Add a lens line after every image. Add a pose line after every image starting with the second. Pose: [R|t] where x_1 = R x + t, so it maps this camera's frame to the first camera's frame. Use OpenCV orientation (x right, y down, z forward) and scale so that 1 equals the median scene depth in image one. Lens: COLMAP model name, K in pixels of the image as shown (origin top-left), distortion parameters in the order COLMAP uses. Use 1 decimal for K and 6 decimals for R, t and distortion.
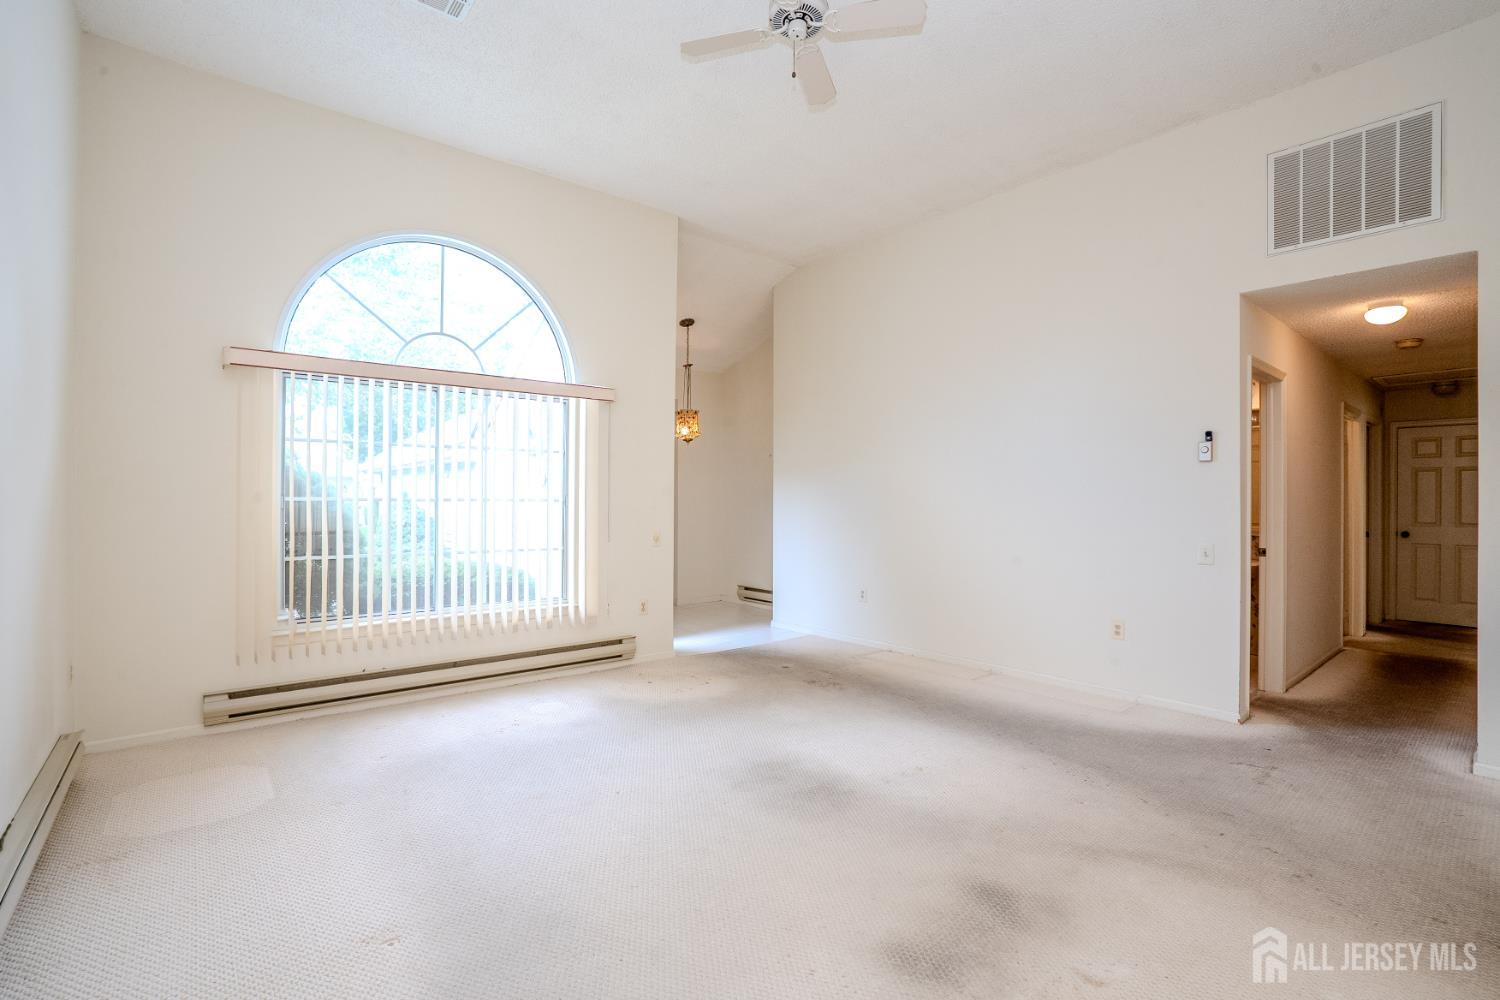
lens RADIAL K [[687.7, 0, 748.5], [0, 687.7, 498.3], [0, 0, 1]] dist [-0.055934, 0.019852]
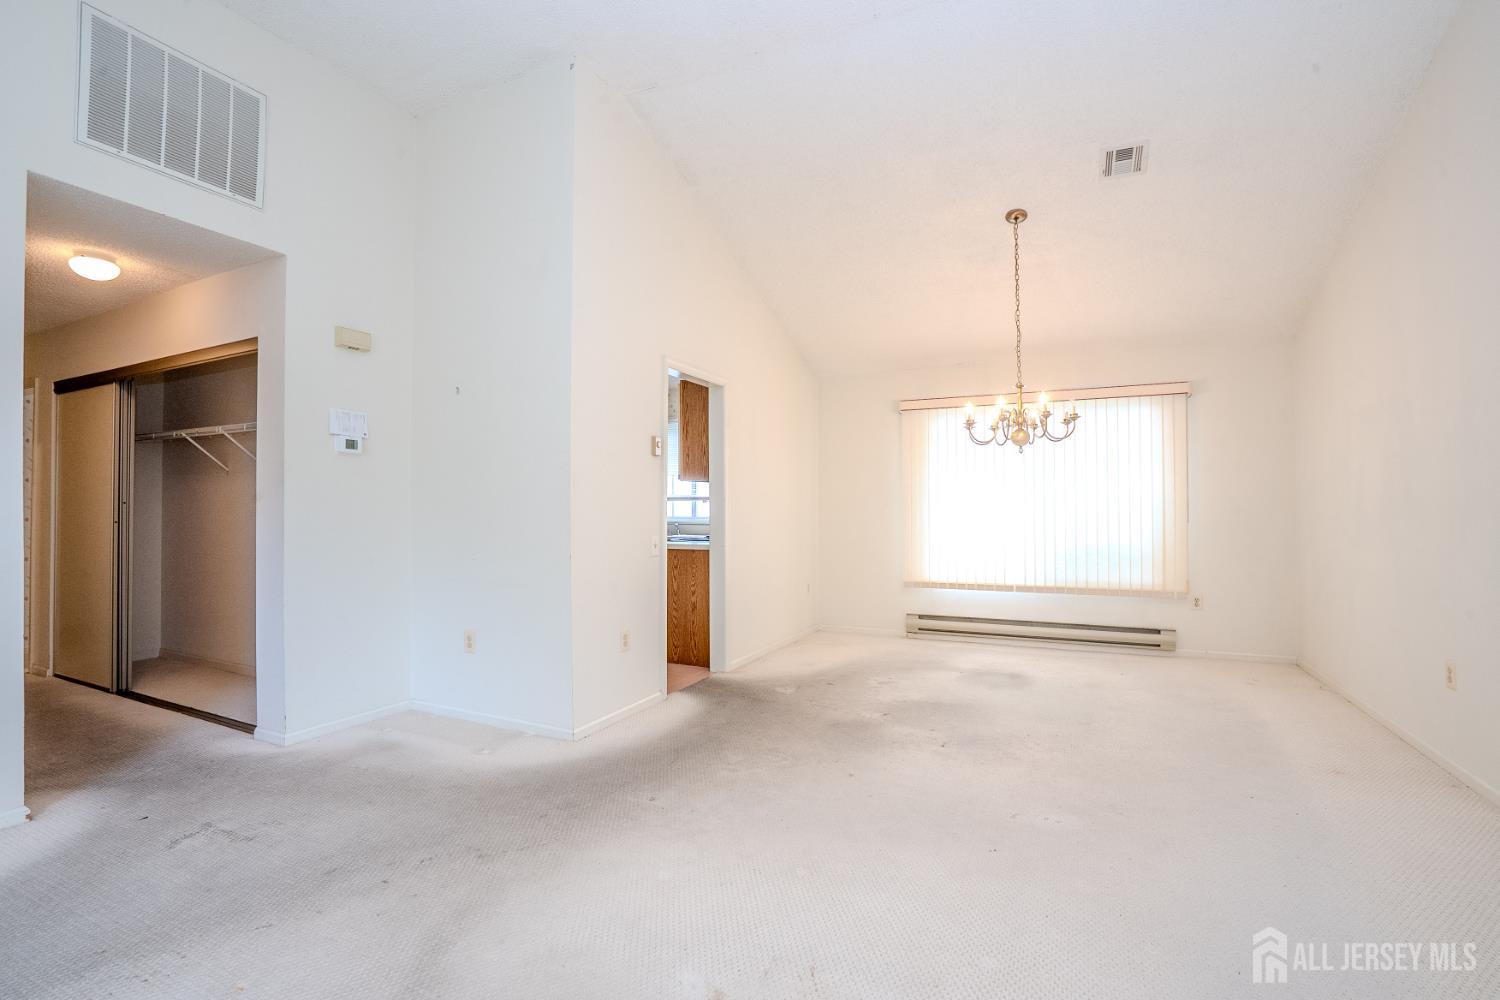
lens RADIAL K [[687.7, 0, 754.1], [0, 687.7, 500.9], [0, 0, 1]] dist [-0.055934, 0.019852]
pose [[-0.416626, 0.007410, 0.909048, -0.160322], [-0.001732, 0.999958, -0.008945, 0.026149], [-0.909076, -0.005301, -0.416596, 0.627989]]
